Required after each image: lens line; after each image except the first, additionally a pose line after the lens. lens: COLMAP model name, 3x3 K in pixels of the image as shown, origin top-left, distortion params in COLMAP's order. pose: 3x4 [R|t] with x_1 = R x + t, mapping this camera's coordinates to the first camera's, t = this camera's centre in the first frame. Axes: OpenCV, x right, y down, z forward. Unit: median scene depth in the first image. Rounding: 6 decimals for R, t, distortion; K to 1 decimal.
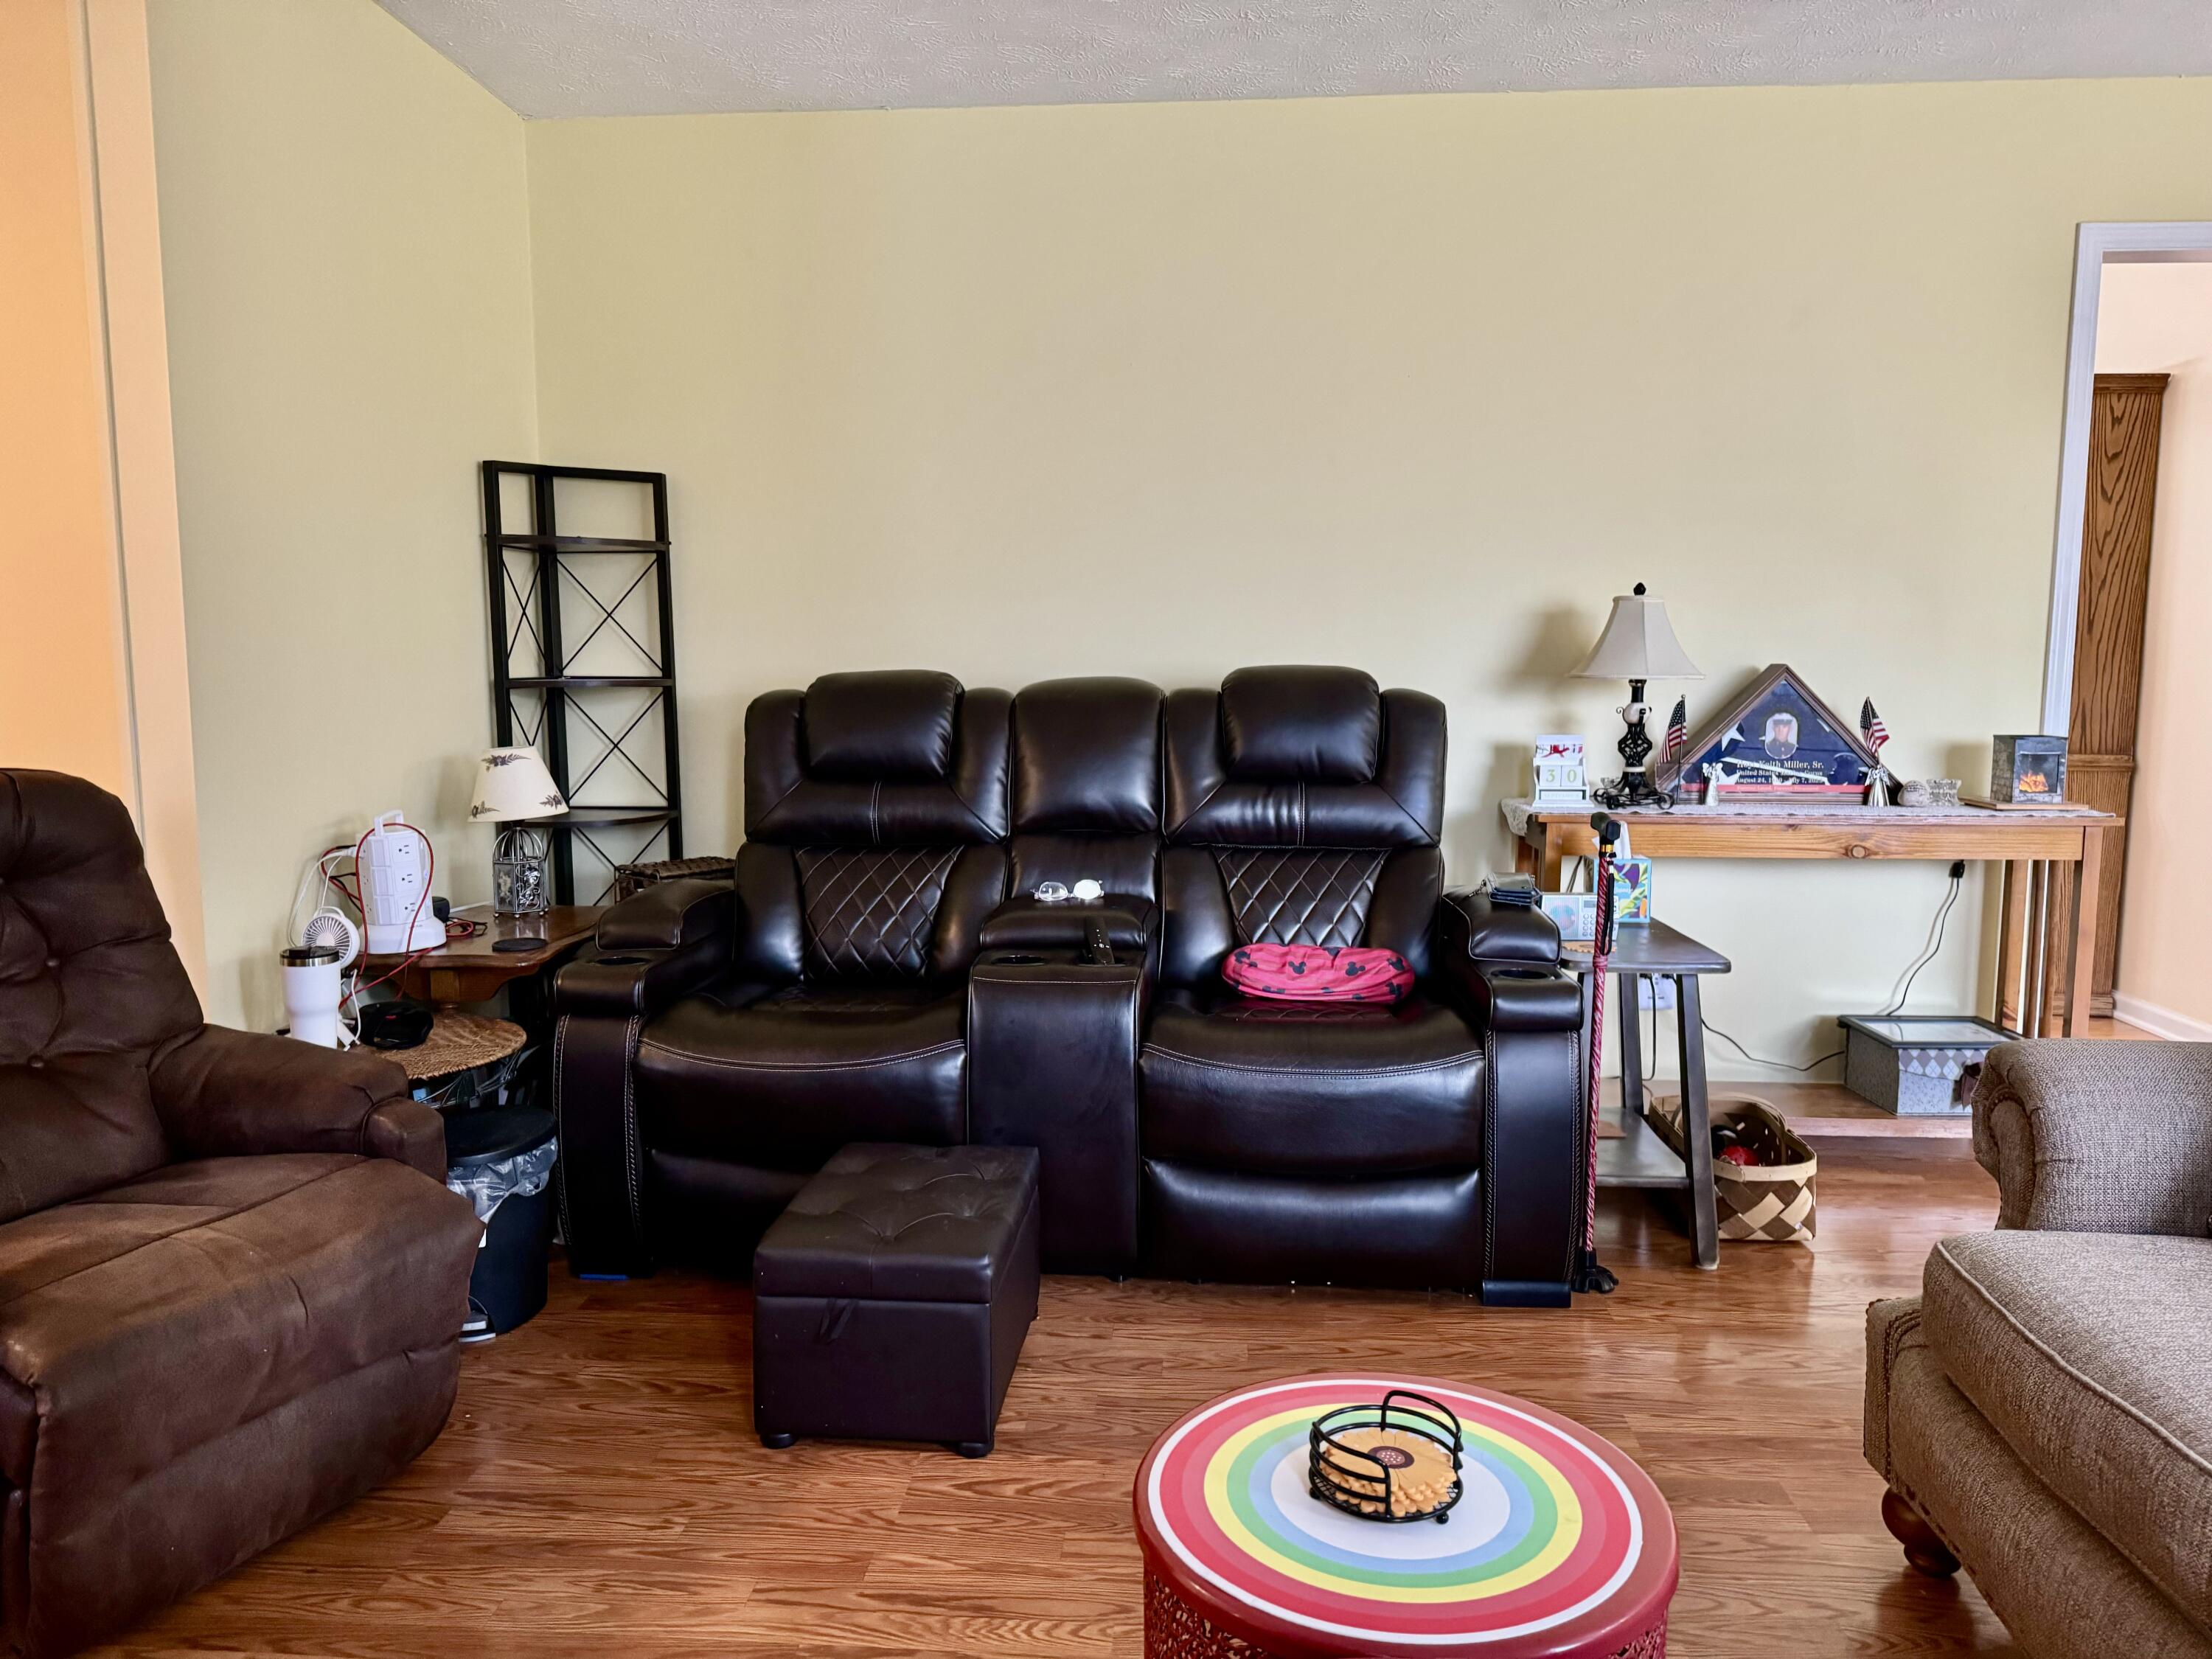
lens RADIAL K [[1568.1, 0, 1106.0], [0, 1568.1, 829.5], [0, 0, 1]] dist [0.006648, 0.000769]
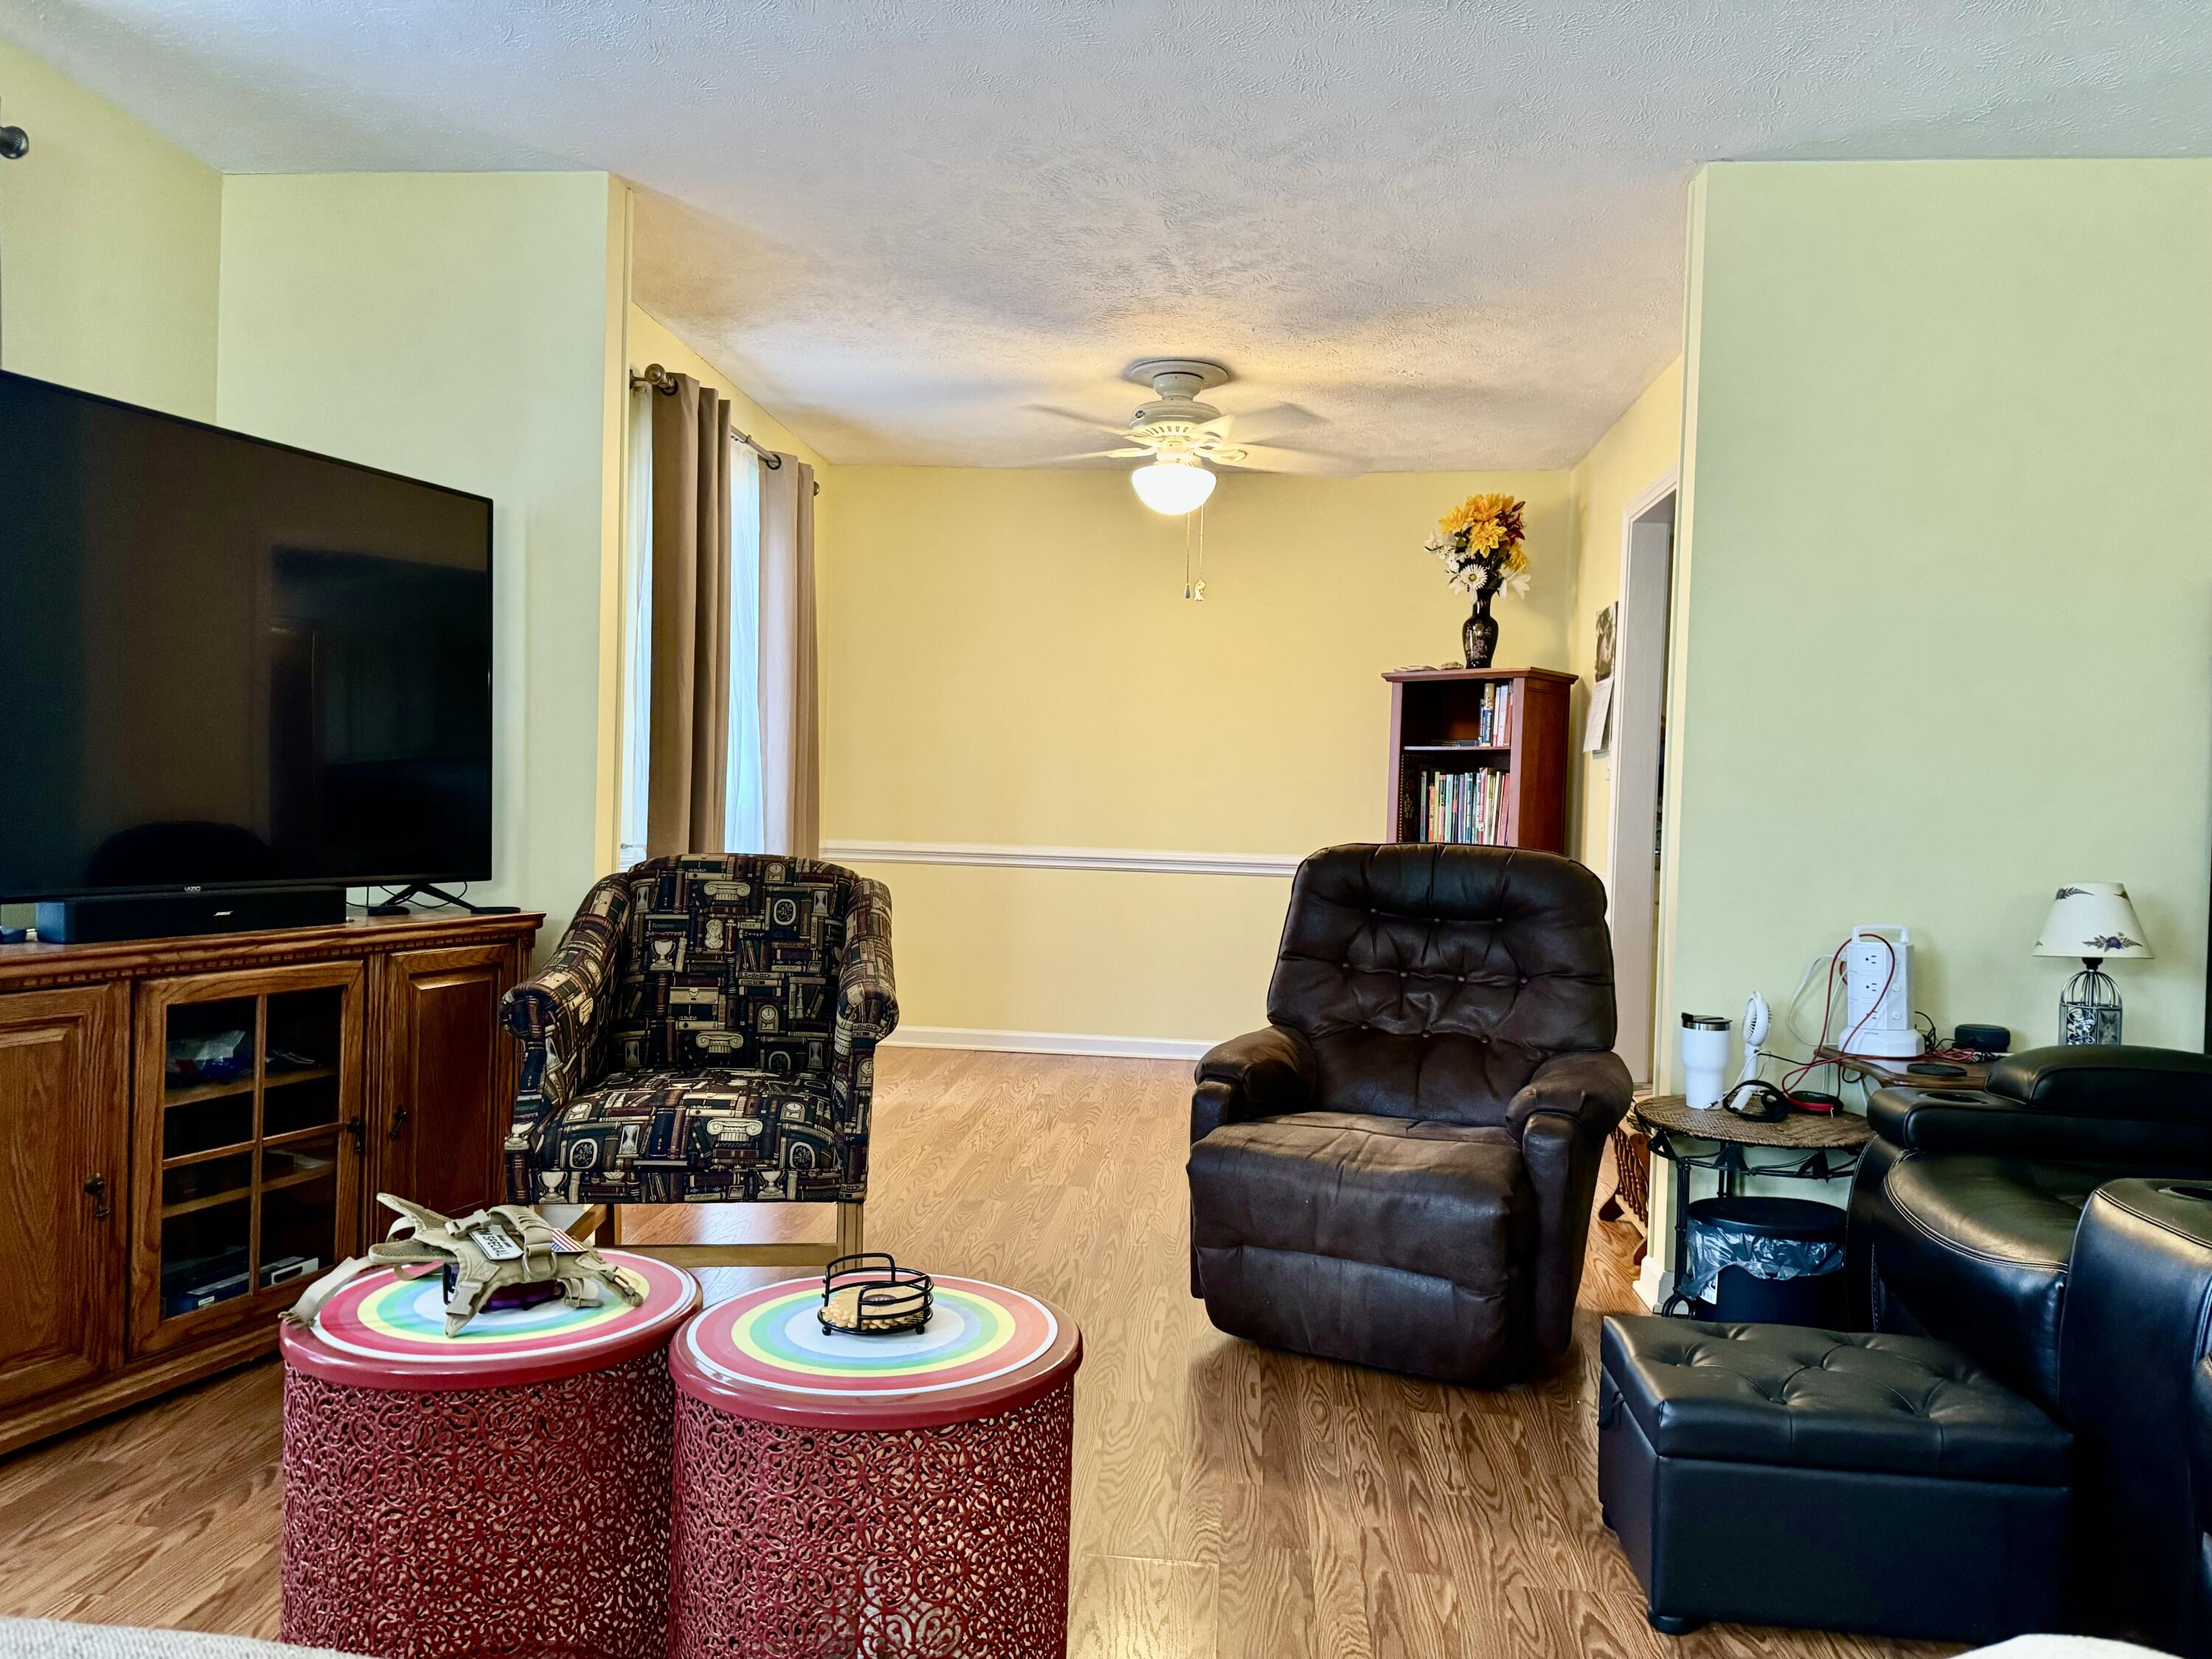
lens RADIAL K [[1568.1, 0, 1106.0], [0, 1568.1, 829.5], [0, 0, 1]] dist [0.006648, 0.000769]
pose [[-0.014635, 0.007608, -0.999864, 0.812703], [-0.140920, 0.989975, 0.009595, -0.014699], [0.989913, 0.141041, -0.013416, 0.633251]]
